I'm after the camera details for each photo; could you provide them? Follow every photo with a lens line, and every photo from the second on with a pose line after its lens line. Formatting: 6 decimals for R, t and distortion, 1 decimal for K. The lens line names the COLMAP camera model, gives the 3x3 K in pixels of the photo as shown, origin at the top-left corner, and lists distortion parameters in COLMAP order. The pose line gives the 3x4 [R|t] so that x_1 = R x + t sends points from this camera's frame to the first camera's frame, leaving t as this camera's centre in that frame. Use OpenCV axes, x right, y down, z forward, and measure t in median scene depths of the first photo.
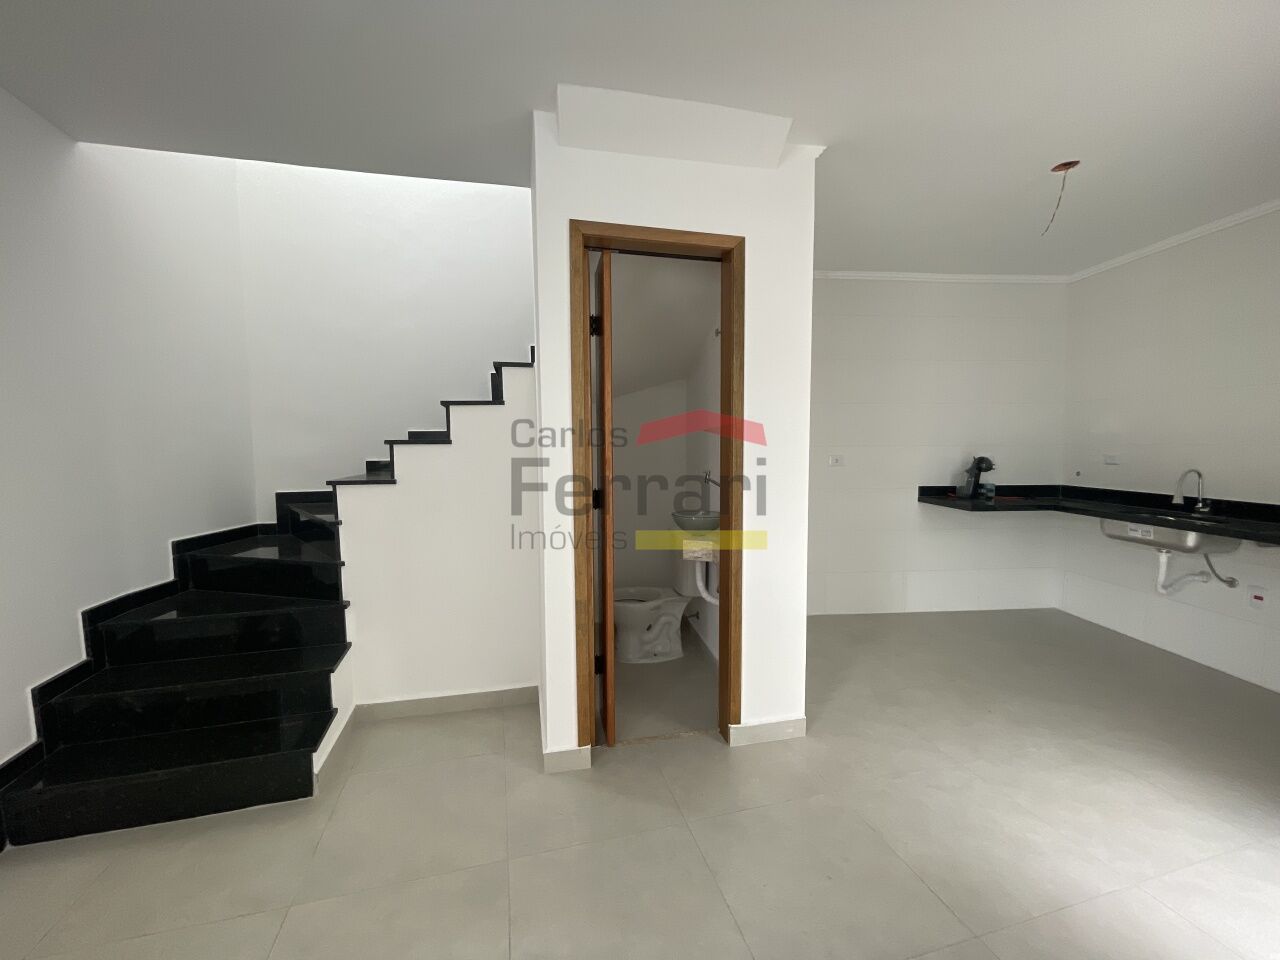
lens RADIAL K [[519.2, 0, 640.1], [0, 519.2, 483.4], [0, 0, 1]] dist [-0.001151, -0.000401]
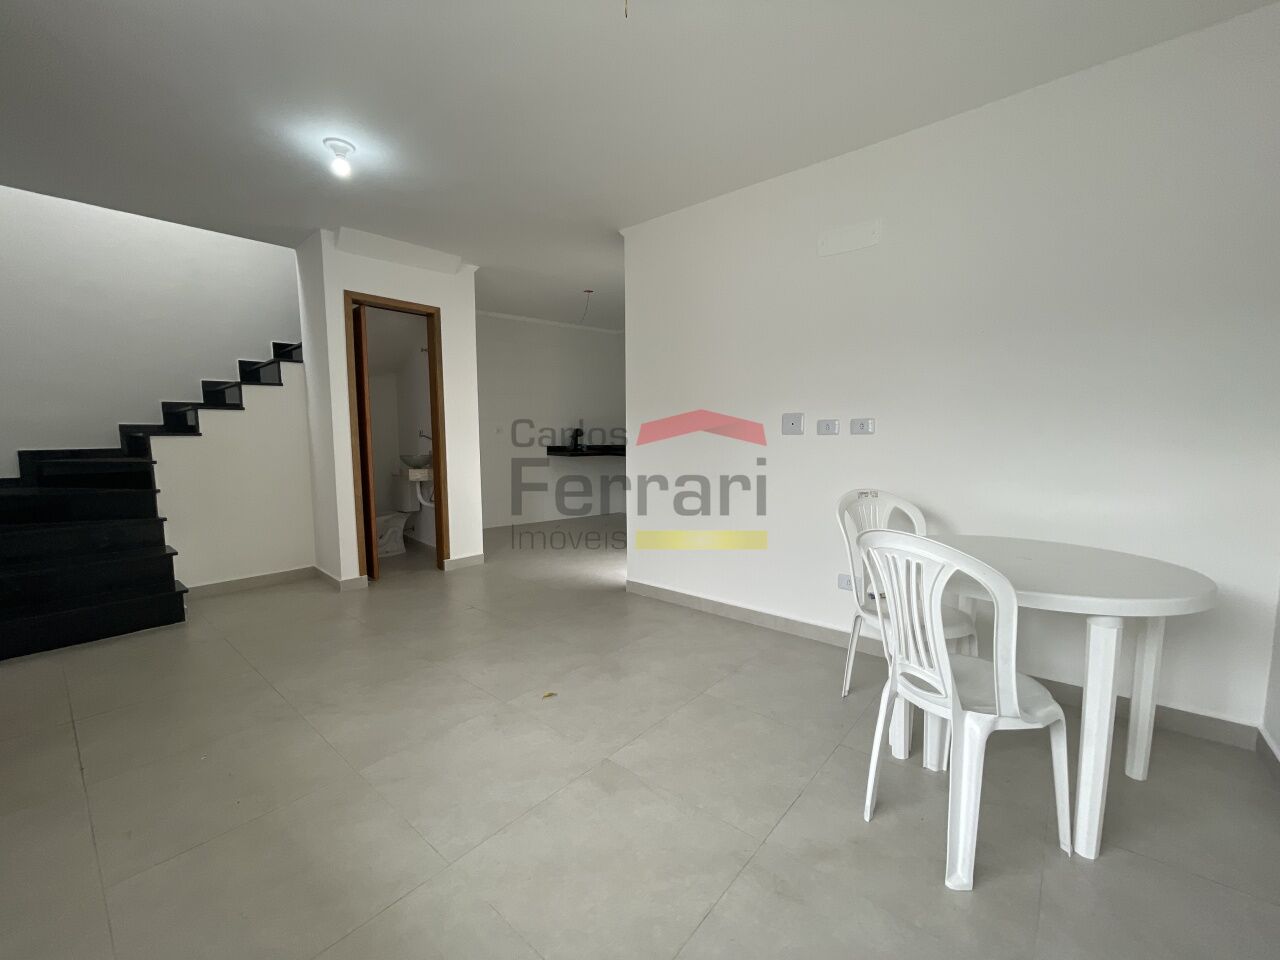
lens RADIAL K [[519.2, 0, 640.1], [0, 519.2, 483.4], [0, 0, 1]] dist [-0.001151, -0.000401]
pose [[0.824598, -0.050596, 0.563451, -0.222123], [0.039157, 0.998708, 0.032376, 0.110375], [-0.564362, -0.004634, 0.825515, -0.742699]]
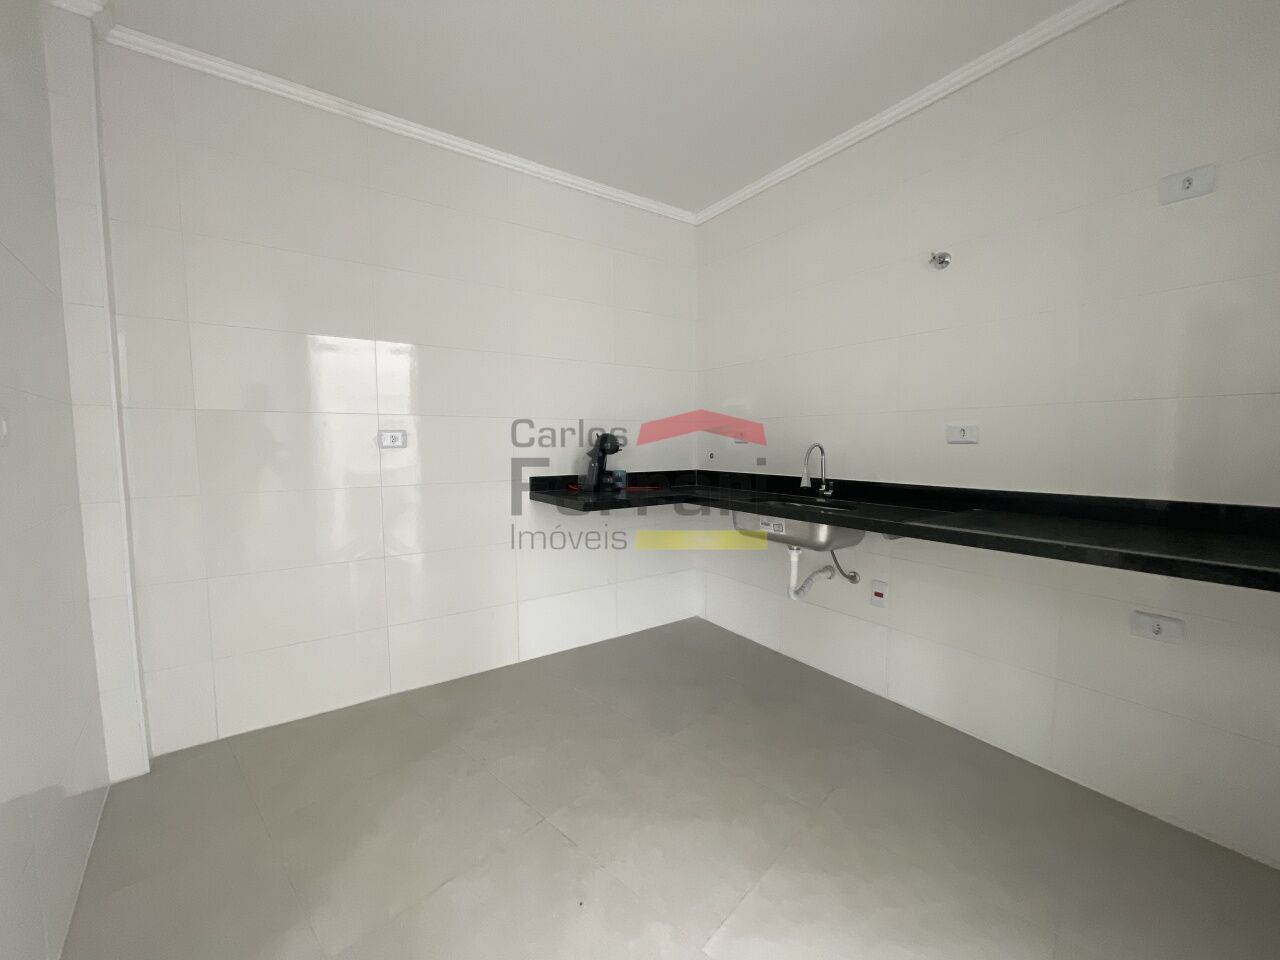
lens RADIAL K [[519.2, 0, 640.1], [0, 519.2, 483.4], [0, 0, 1]] dist [-0.001151, -0.000401]
pose [[0.855455, -0.043425, 0.516053, 0.405250], [0.038843, 0.999052, 0.019678, 0.007700], [-0.516418, 0.003211, 0.856330, 0.444688]]
